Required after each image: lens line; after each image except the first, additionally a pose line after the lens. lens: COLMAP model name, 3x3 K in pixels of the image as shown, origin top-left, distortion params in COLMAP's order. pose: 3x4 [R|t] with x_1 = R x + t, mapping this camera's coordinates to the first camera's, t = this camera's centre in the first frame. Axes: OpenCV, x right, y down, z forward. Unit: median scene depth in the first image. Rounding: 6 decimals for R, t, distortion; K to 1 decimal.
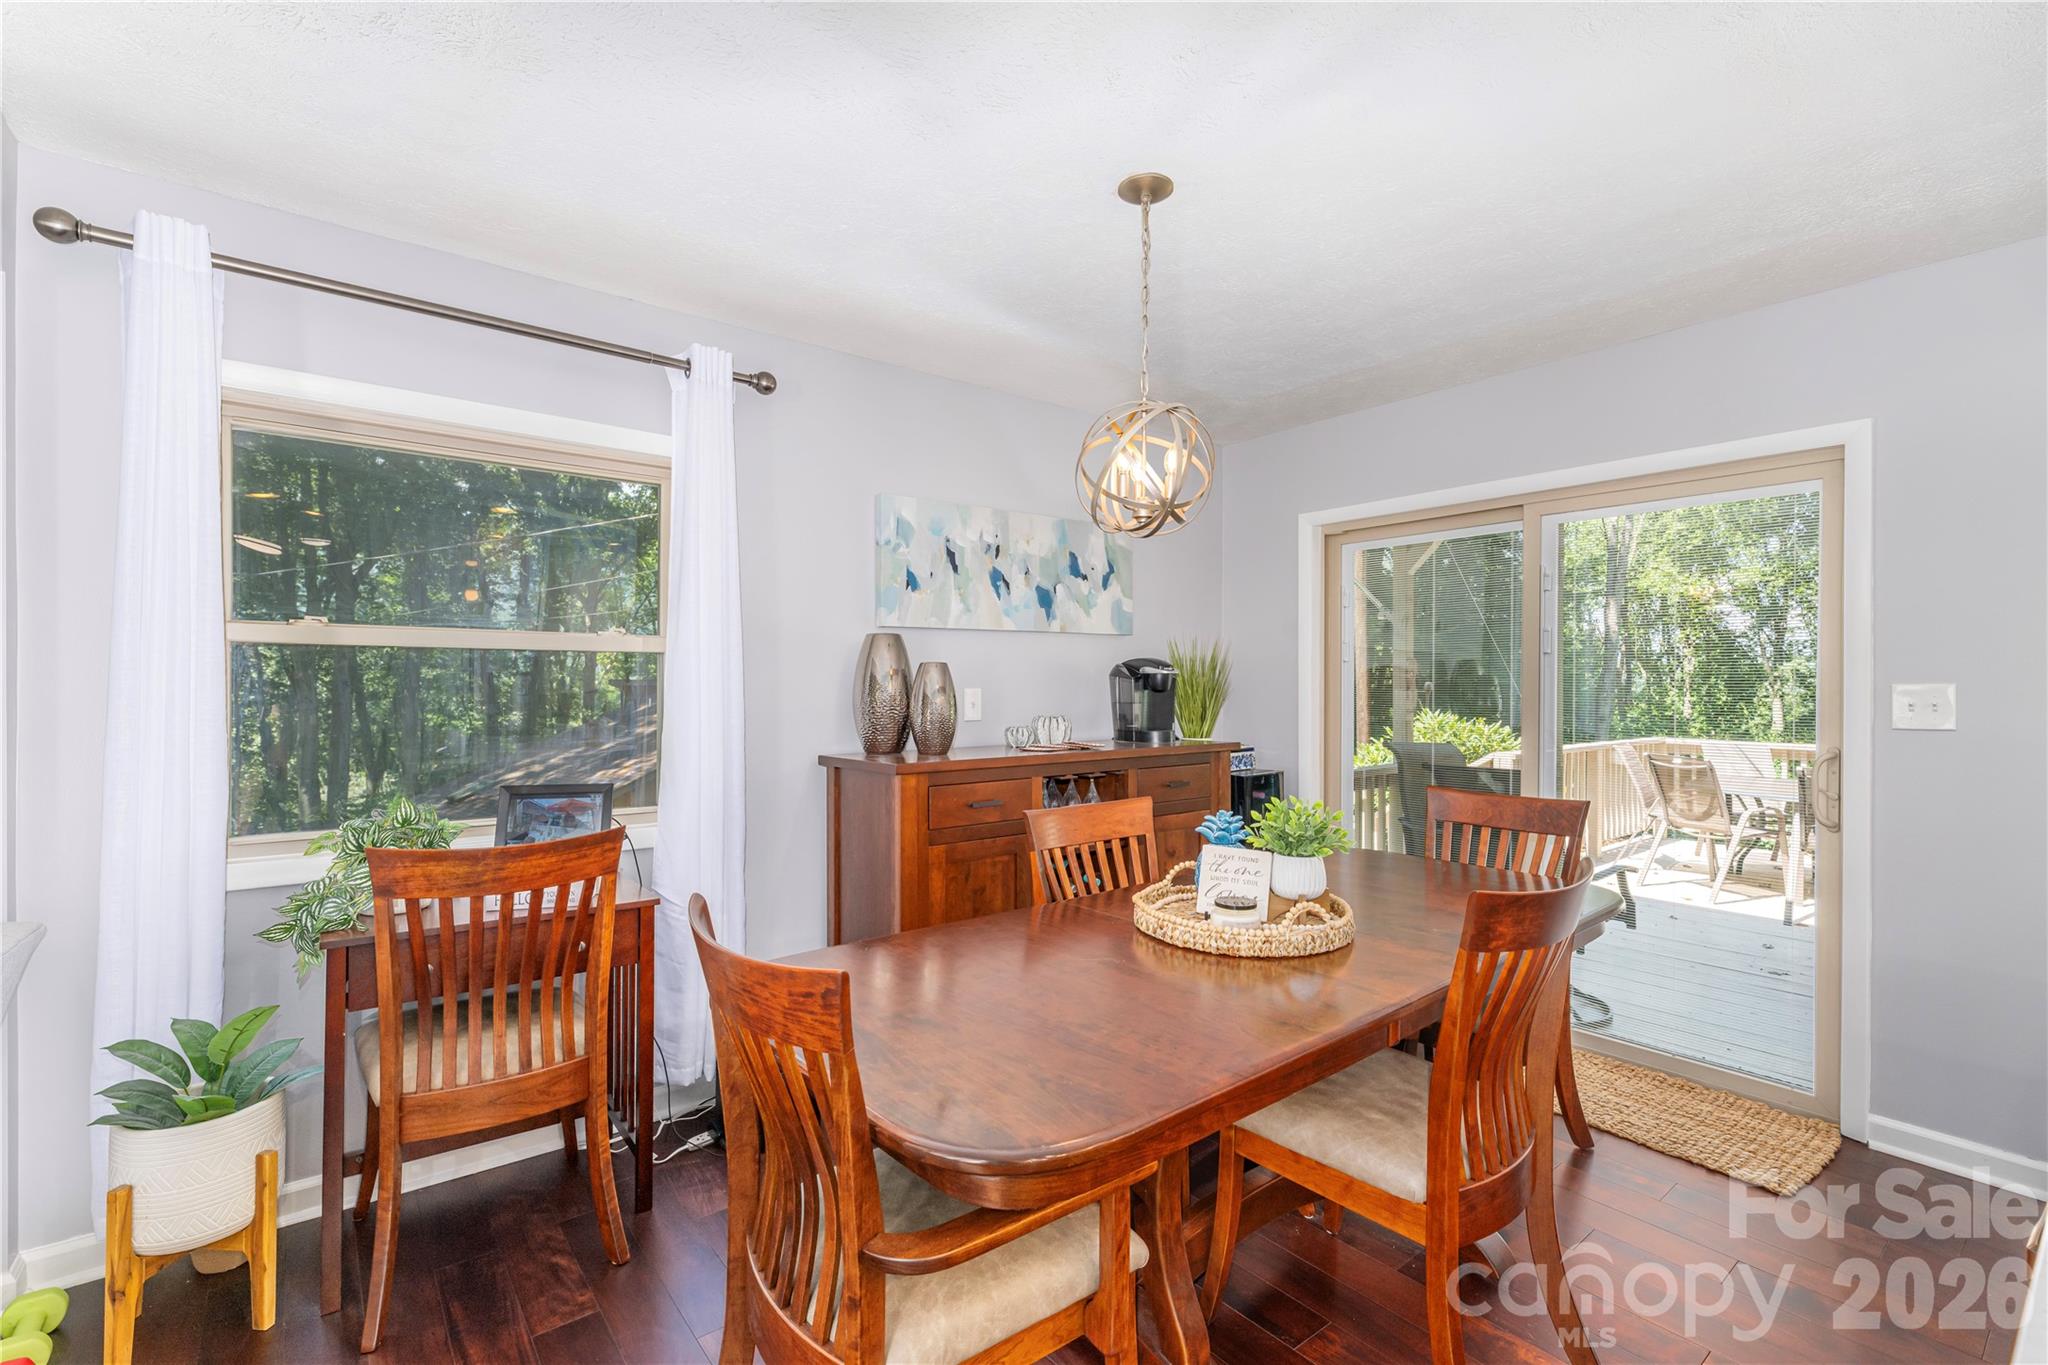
lens RADIAL K [[934.6, 0, 1023.8], [0, 934.6, 679.1], [0, 0, 1]] dist [-0.001792, 0.000152]
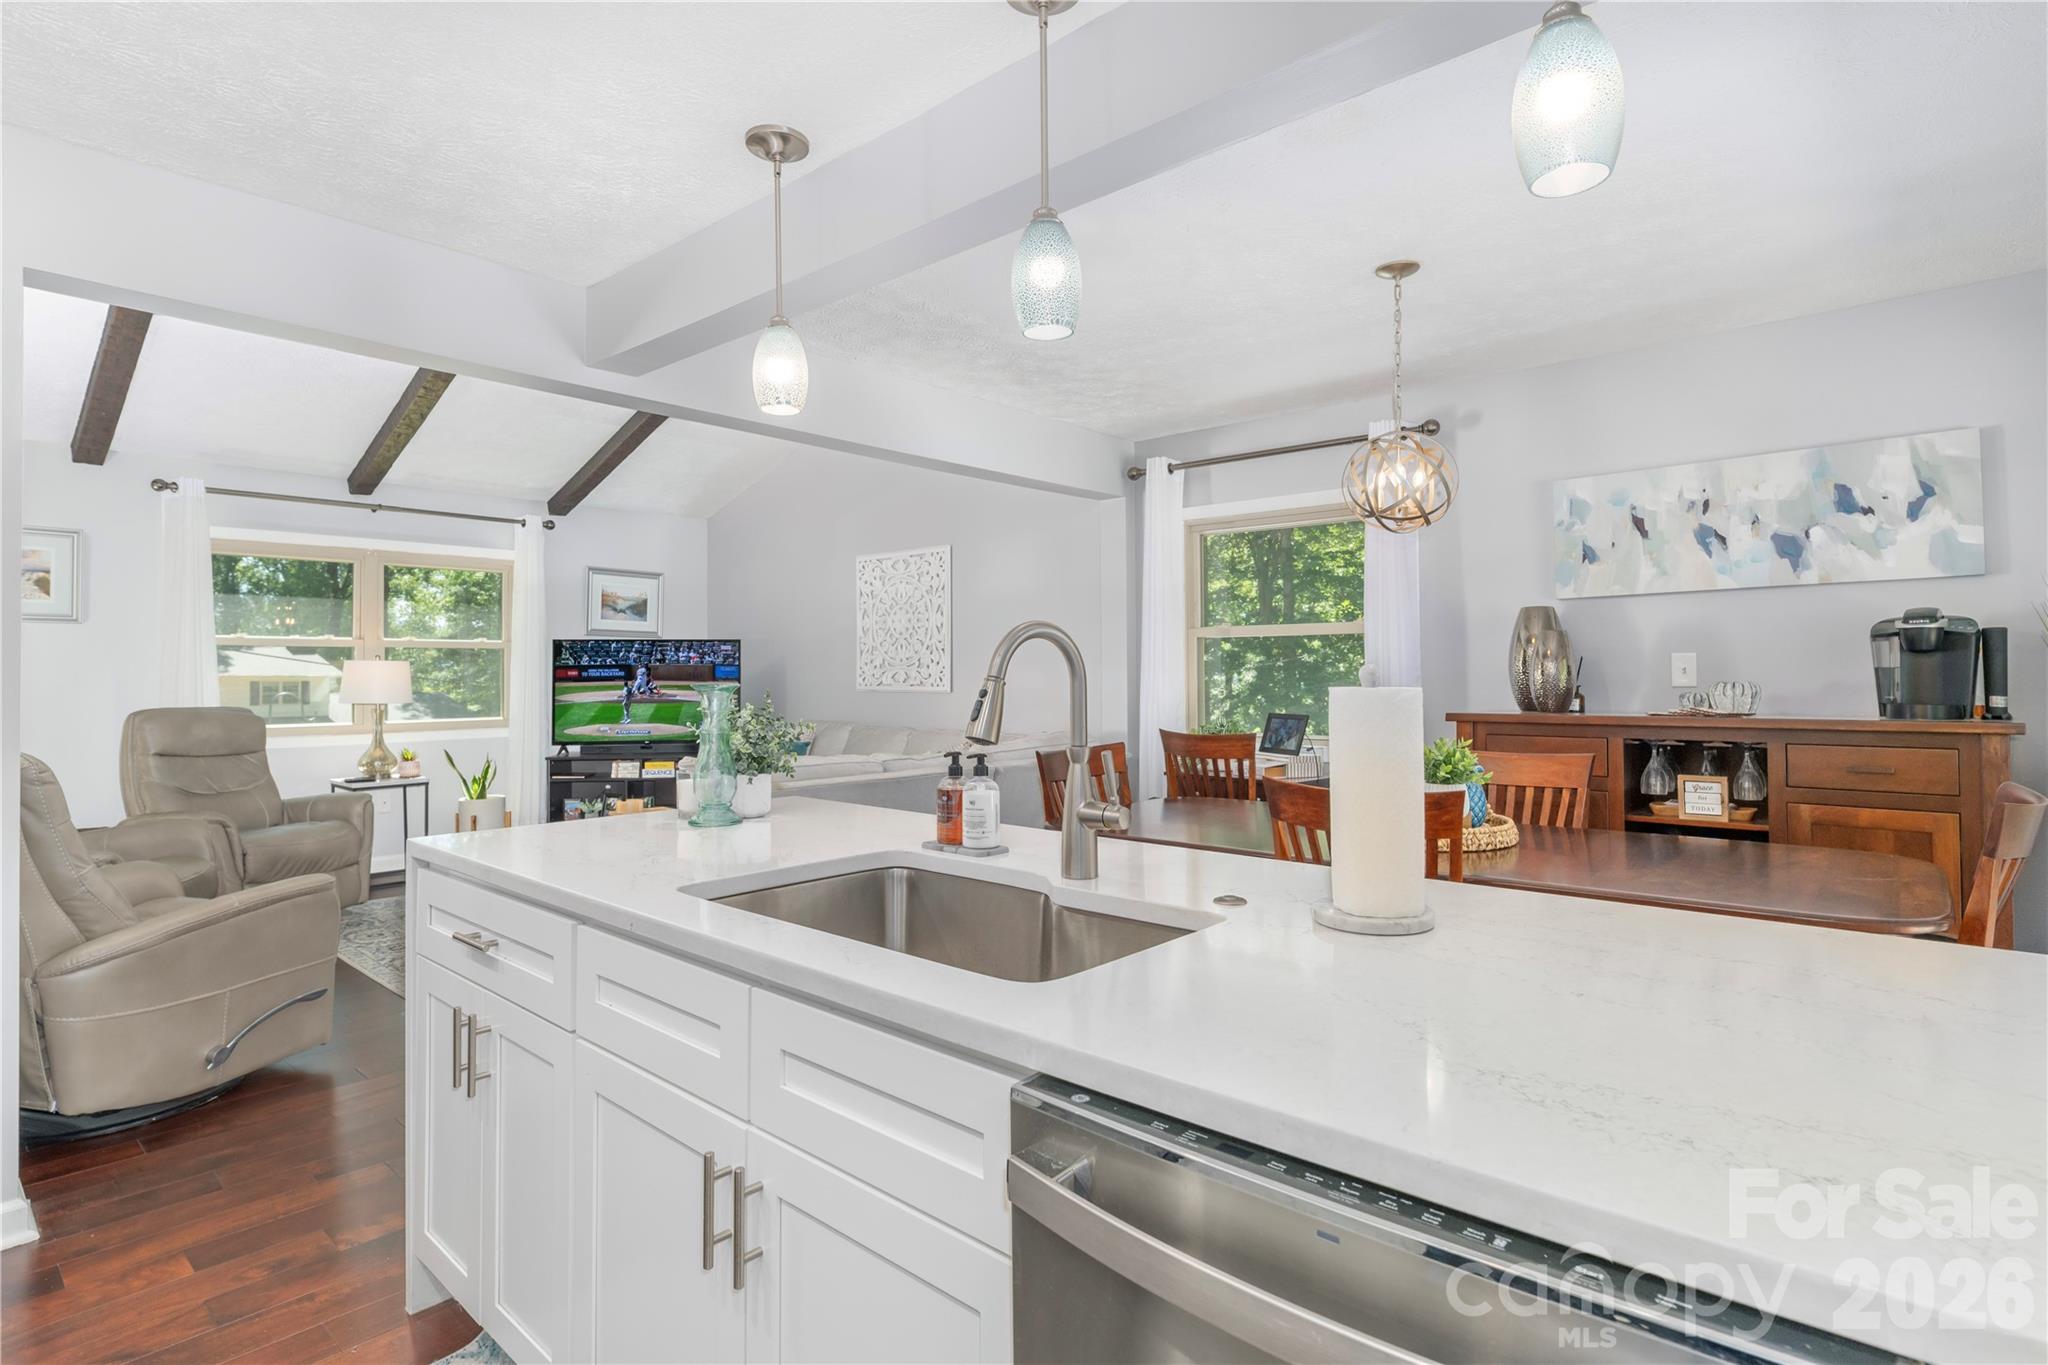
lens RADIAL K [[1040.7, 0, 1020.9], [0, 1040.7, 673.9], [0, 0, 1]] dist [0.000413, 0.000079]
pose [[0.166021, -0.006629, -0.986100, 0.890080], [0.011819, 0.999919, -0.004732, 0.028320], [0.986051, -0.010869, 0.166085, 0.147978]]
